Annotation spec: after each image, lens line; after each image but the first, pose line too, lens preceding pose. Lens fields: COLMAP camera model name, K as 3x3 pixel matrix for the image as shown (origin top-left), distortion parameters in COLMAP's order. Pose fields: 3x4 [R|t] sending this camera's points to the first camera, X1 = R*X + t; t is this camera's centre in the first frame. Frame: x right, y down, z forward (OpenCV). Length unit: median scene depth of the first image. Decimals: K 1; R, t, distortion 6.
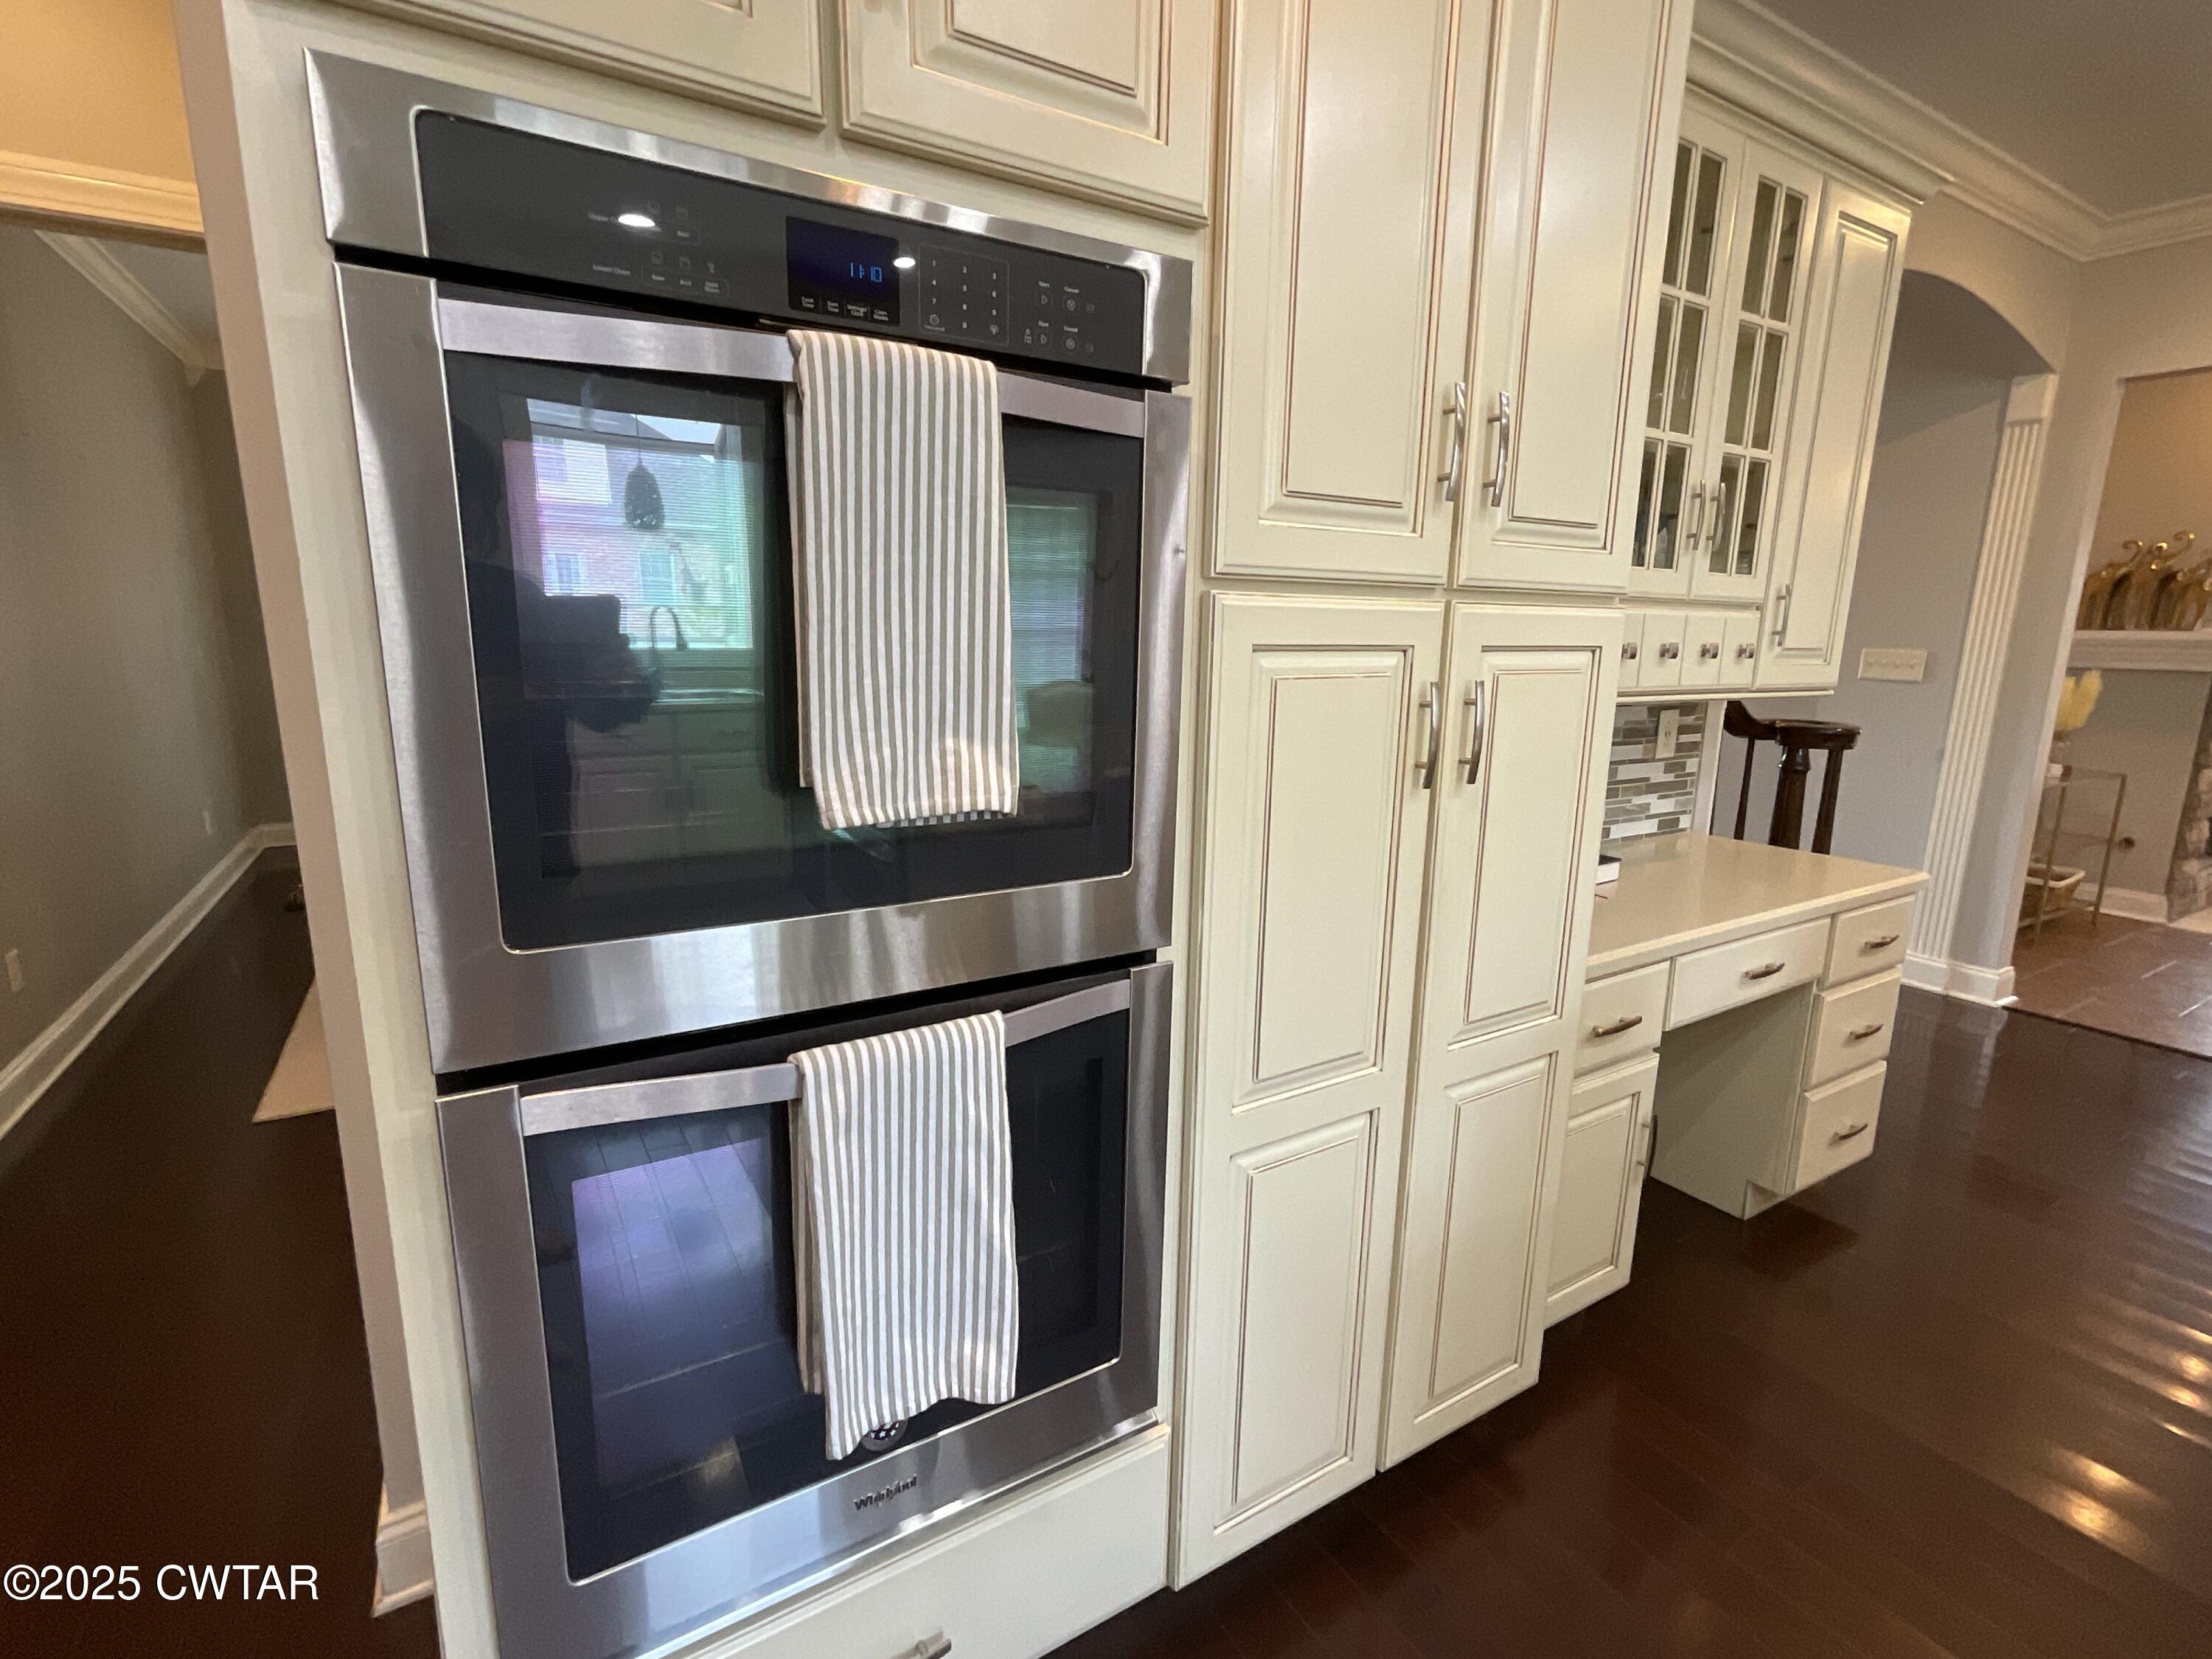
lens RADIAL K [[1039.1, 0, 1107.3], [0, 1039.1, 819.6], [0, 0, 1]] dist [-0.002466, 0.000191]
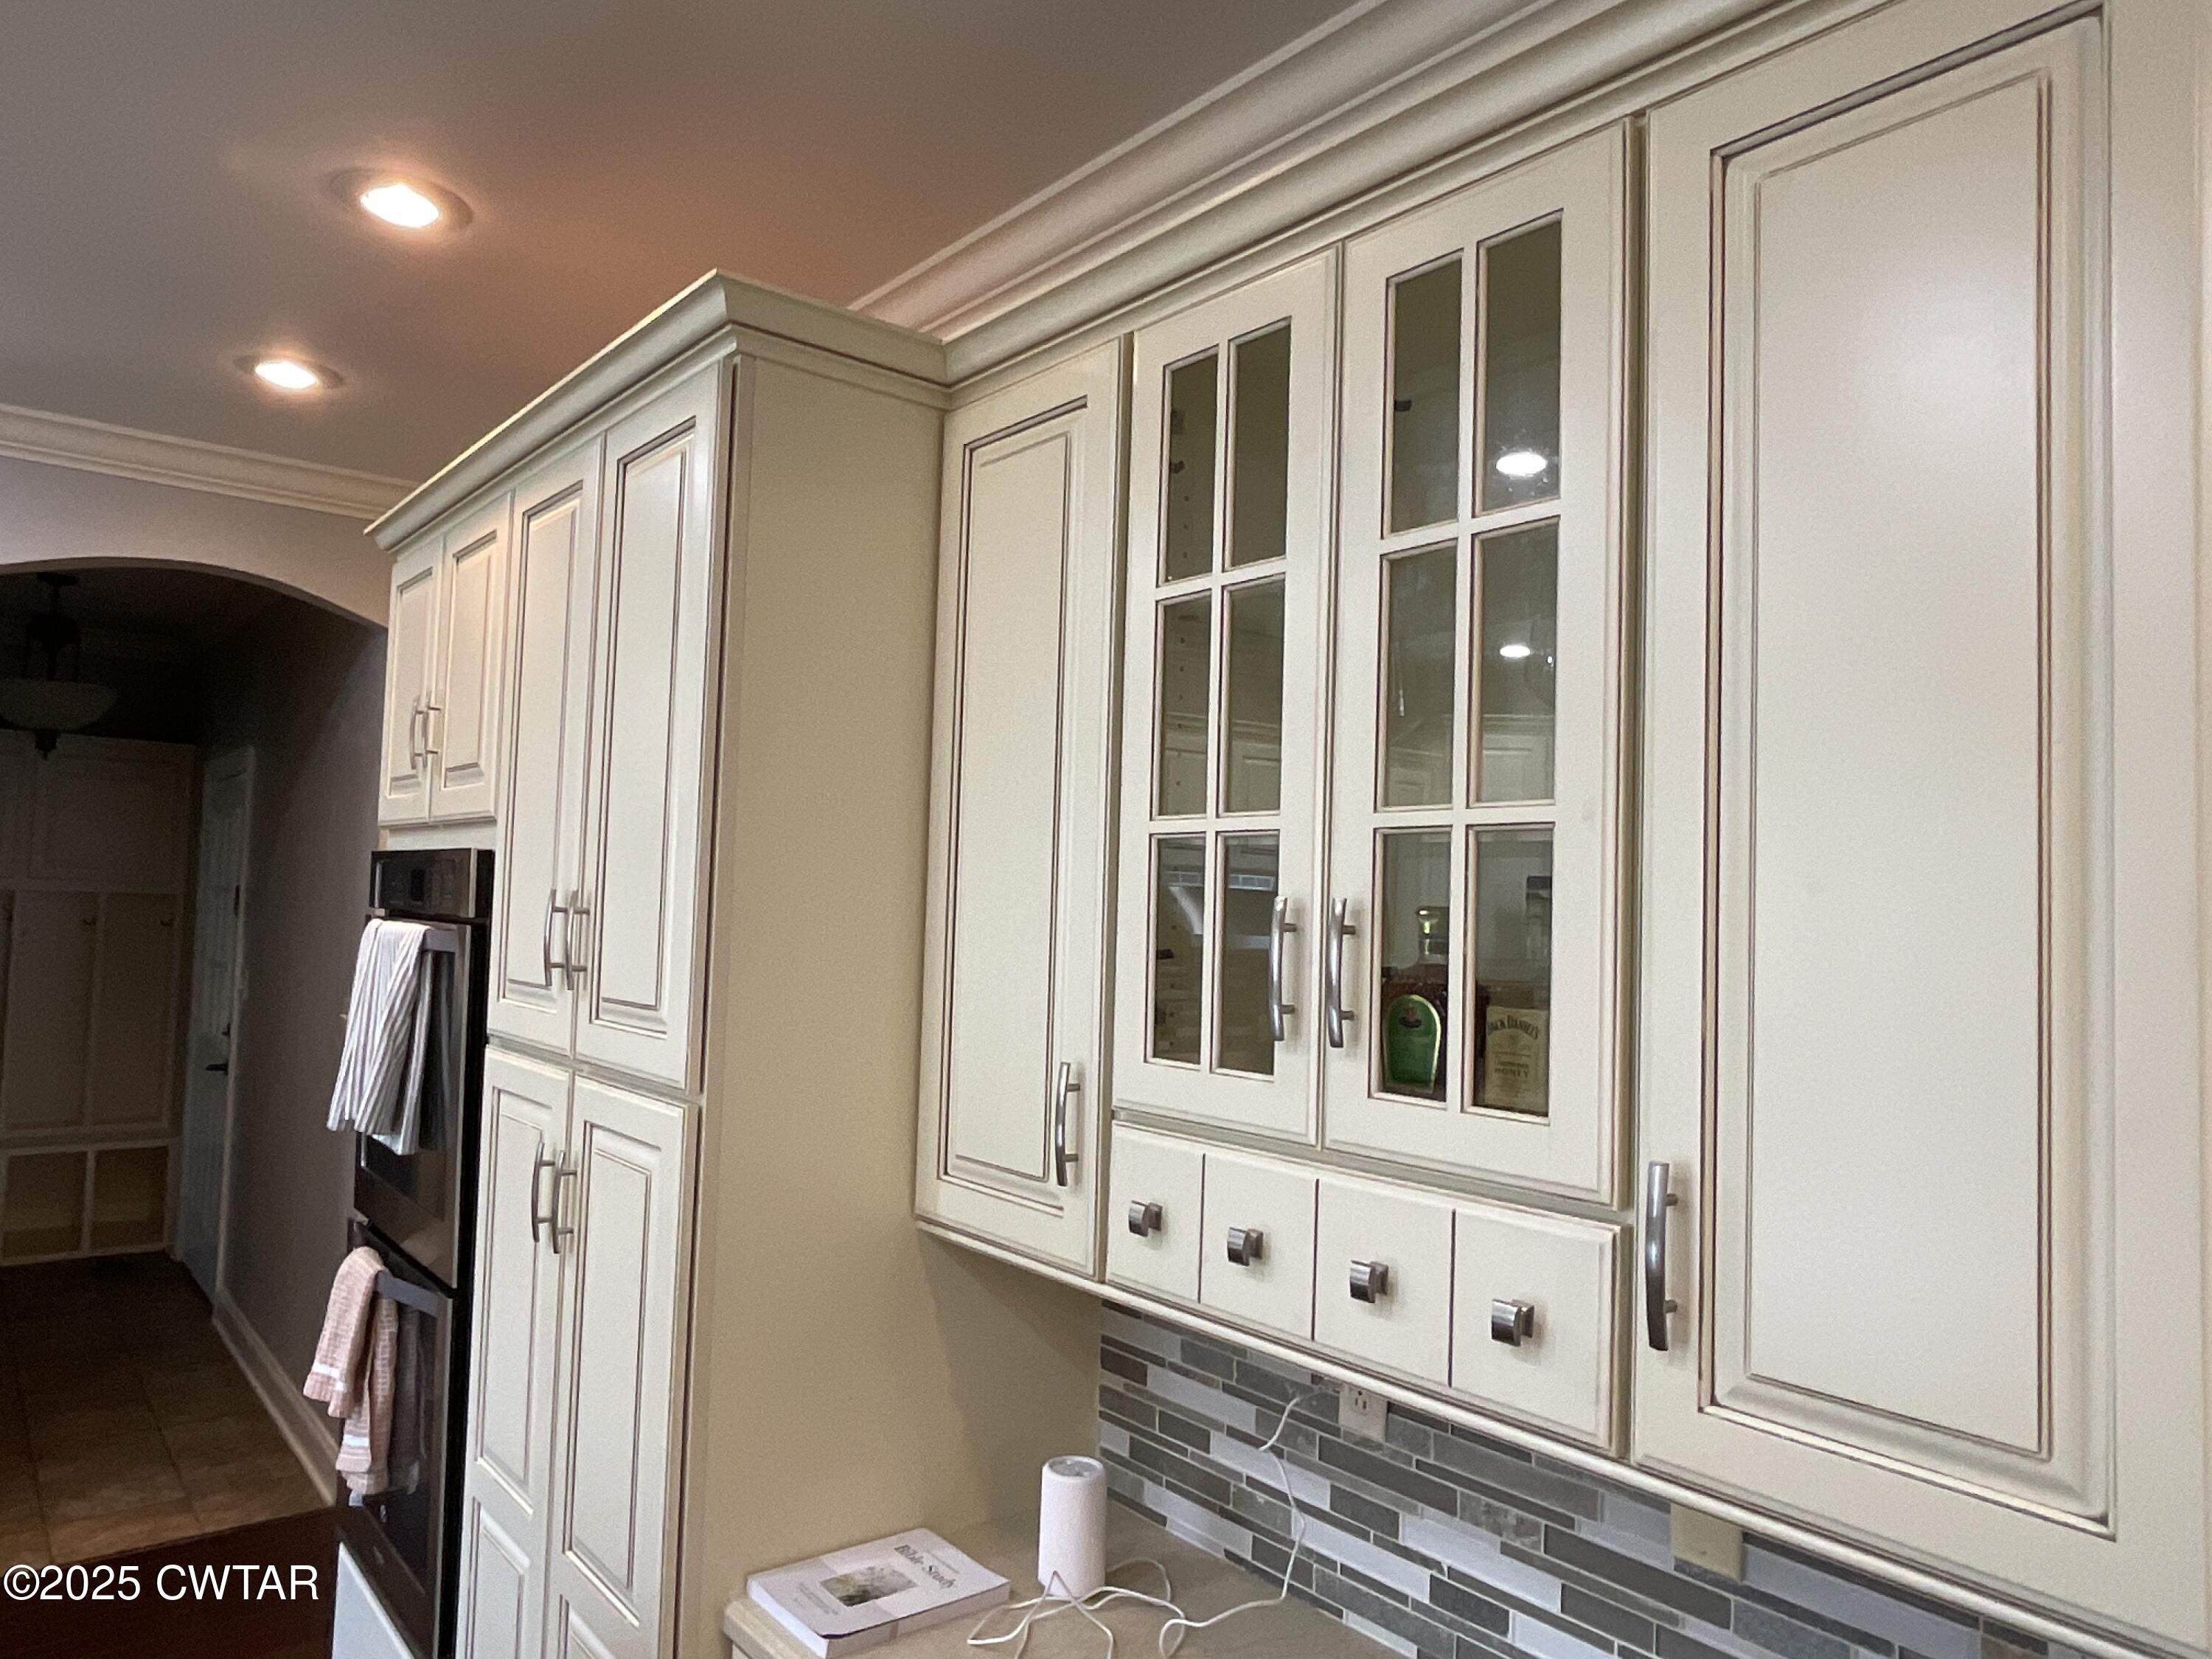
lens RADIAL K [[1438.3, 0, 1107.5], [0, 1438.3, 828.0], [0, 0, 1]] dist [0.027598, 0.000412]
pose [[0.151932, -0.065572, -0.986213, 1.212546], [-0.215375, 0.971624, -0.097782, -0.273335], [0.964640, 0.227262, 0.133498, 0.817450]]
